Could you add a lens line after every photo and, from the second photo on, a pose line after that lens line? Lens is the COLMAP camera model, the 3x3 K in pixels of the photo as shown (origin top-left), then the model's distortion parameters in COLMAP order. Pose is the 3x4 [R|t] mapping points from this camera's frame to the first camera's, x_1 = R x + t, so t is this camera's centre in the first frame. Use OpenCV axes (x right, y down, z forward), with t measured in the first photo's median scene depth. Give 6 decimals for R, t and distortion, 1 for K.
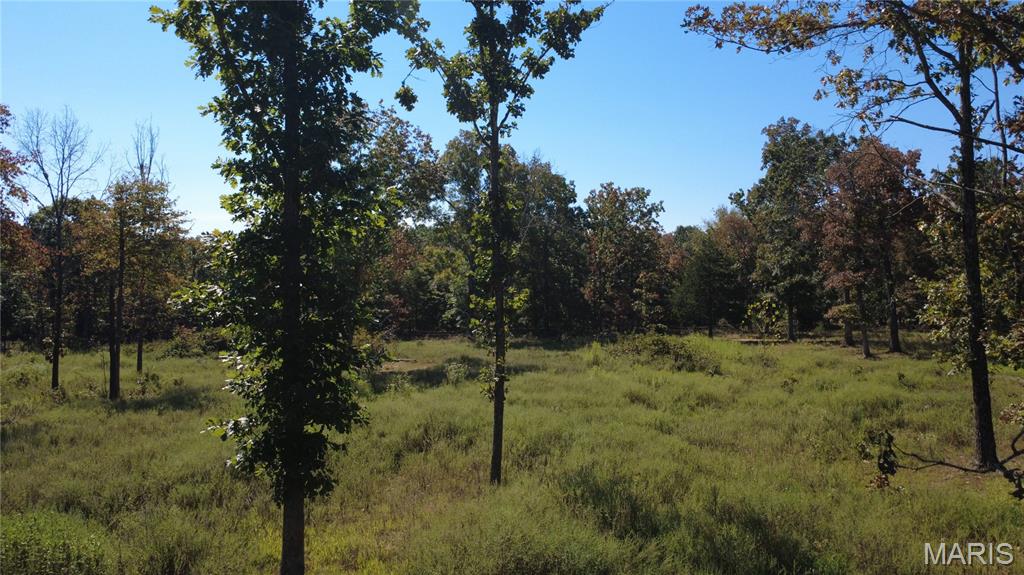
lens RADIAL K [[743.3, 0, 512.2], [0, 743.3, 288.2], [0, 0, 1]] dist [-0.003123, 0.005992]
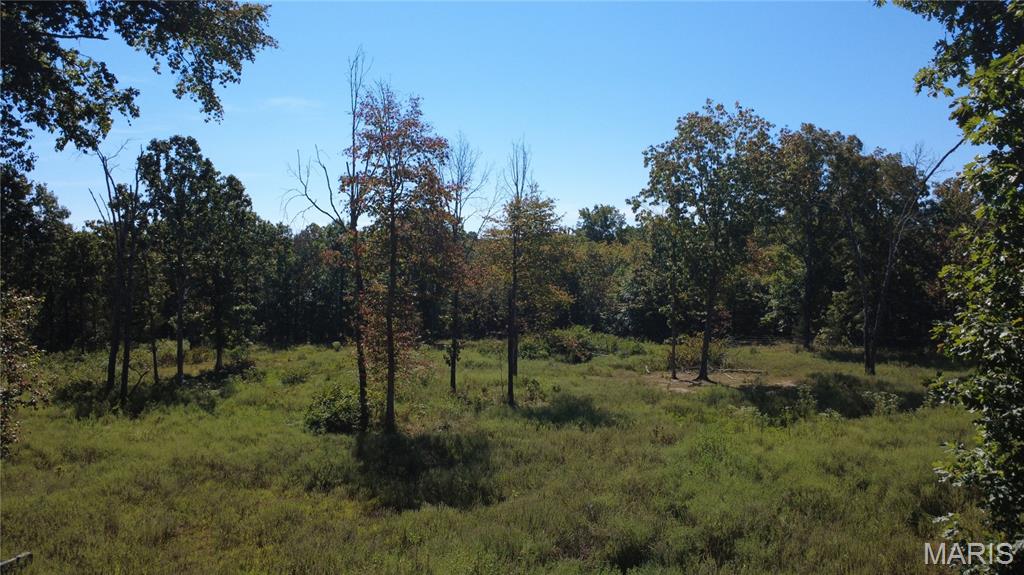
lens RADIAL K [[743.3, 0, 513.6], [0, 743.3, 290.8], [0, 0, 1]] dist [-0.003123, 0.005992]
pose [[0.938477, 0.008706, -0.345231, -0.115787], [-0.003739, 0.999880, 0.015049, -0.021965], [0.345321, -0.012833, 0.938397, -0.002250]]
